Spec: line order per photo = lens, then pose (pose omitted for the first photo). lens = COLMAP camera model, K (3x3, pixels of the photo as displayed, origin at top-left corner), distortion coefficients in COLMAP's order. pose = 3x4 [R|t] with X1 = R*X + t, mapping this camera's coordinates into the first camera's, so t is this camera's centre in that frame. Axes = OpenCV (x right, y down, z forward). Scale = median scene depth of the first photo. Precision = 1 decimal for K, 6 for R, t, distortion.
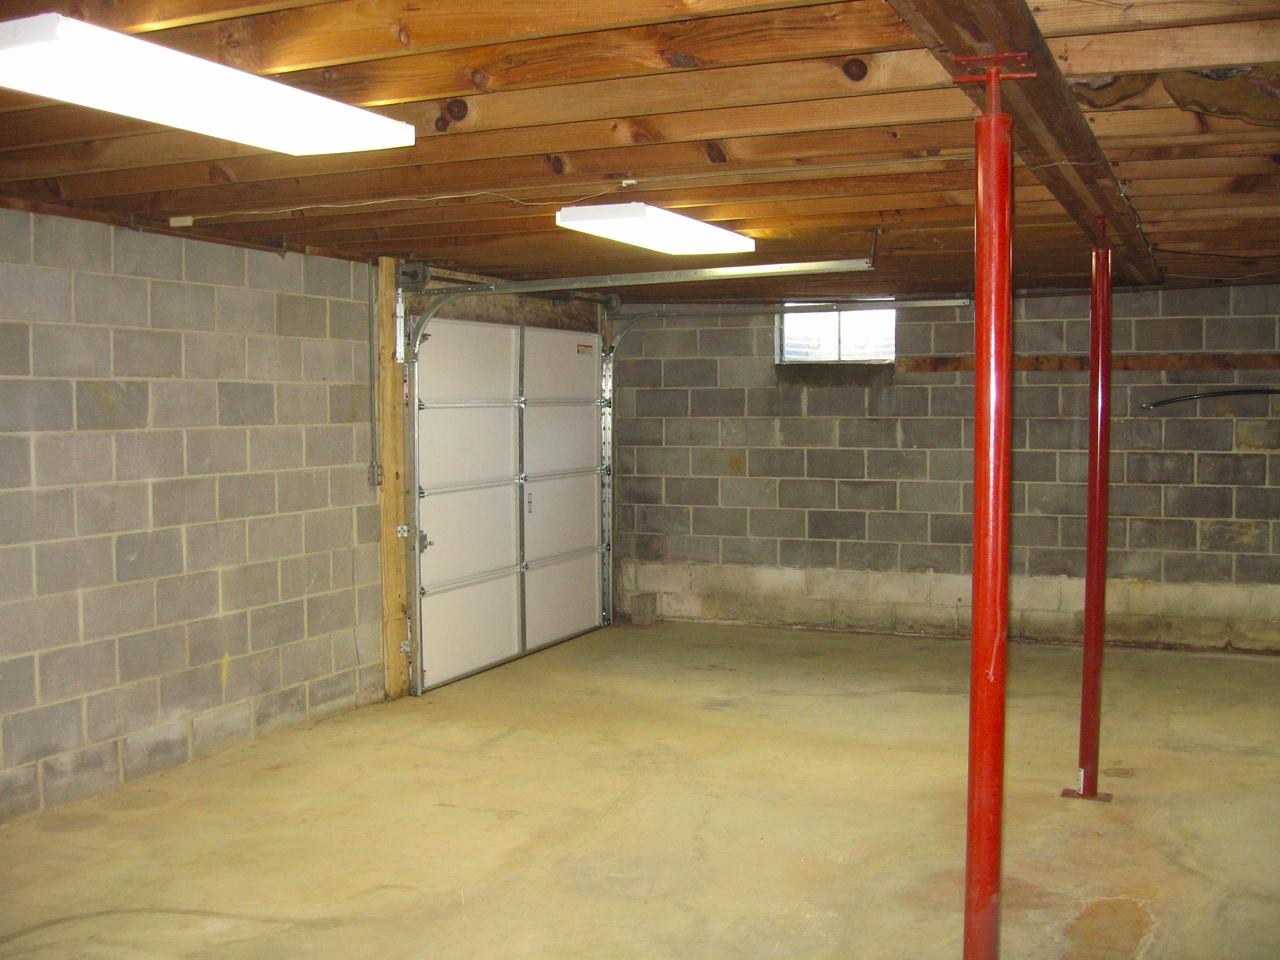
lens RADIAL K [[1408.9, 0, 640.7], [0, 1408.9, 479.7], [0, 0, 1]] dist [-0.112988, 0.000000]
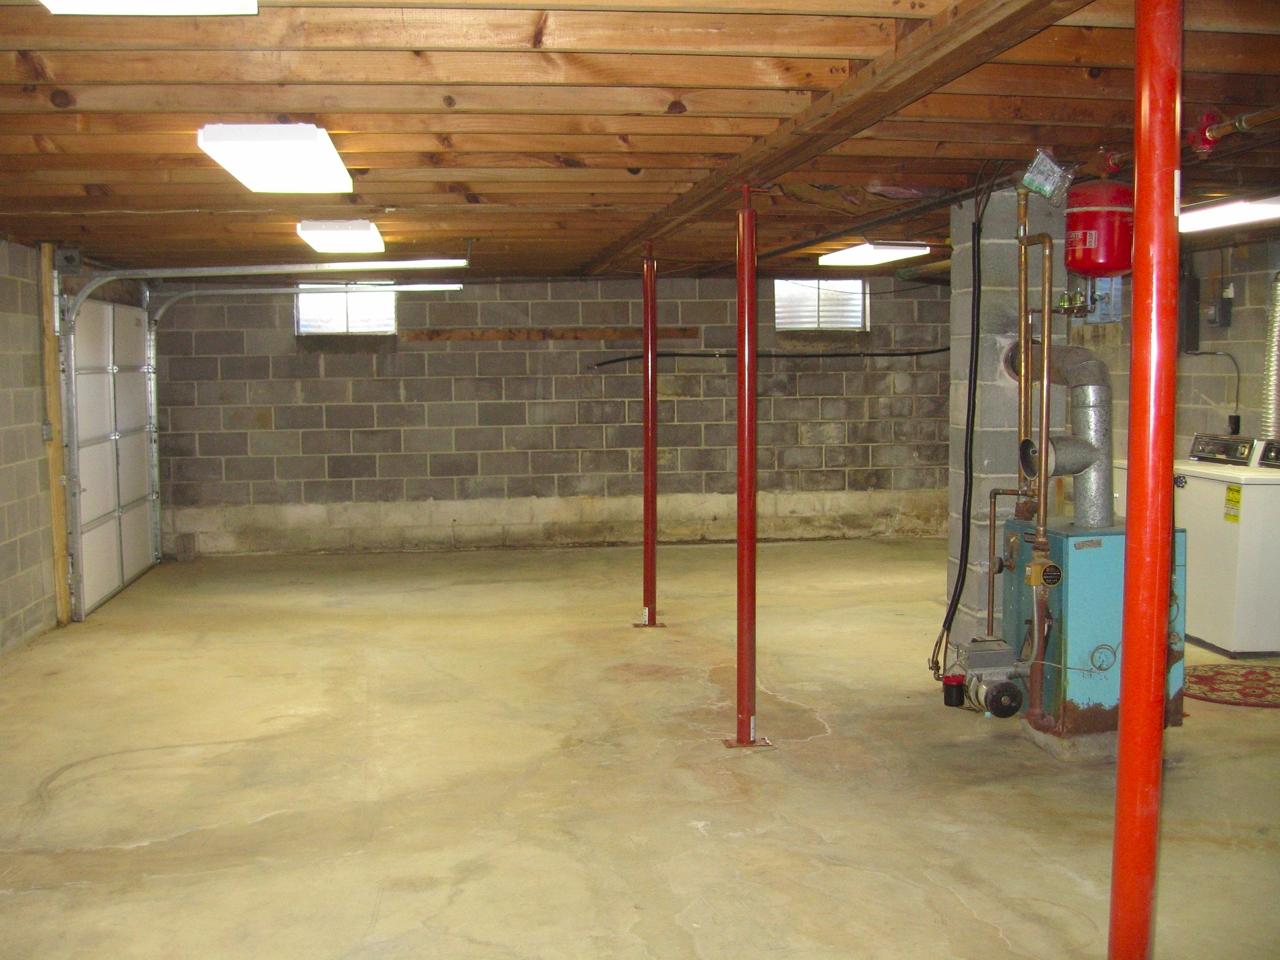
lens RADIAL K [[1408.9, 0, 638.2], [0, 1408.9, 479.7], [0, 0, 1]] dist [-0.112988, 0.000000]
pose [[0.857127, -0.047357, 0.512924, -0.285843], [0.035030, 0.998819, 0.033680, 0.011729], [-0.513913, -0.010900, 0.857773, -0.184262]]
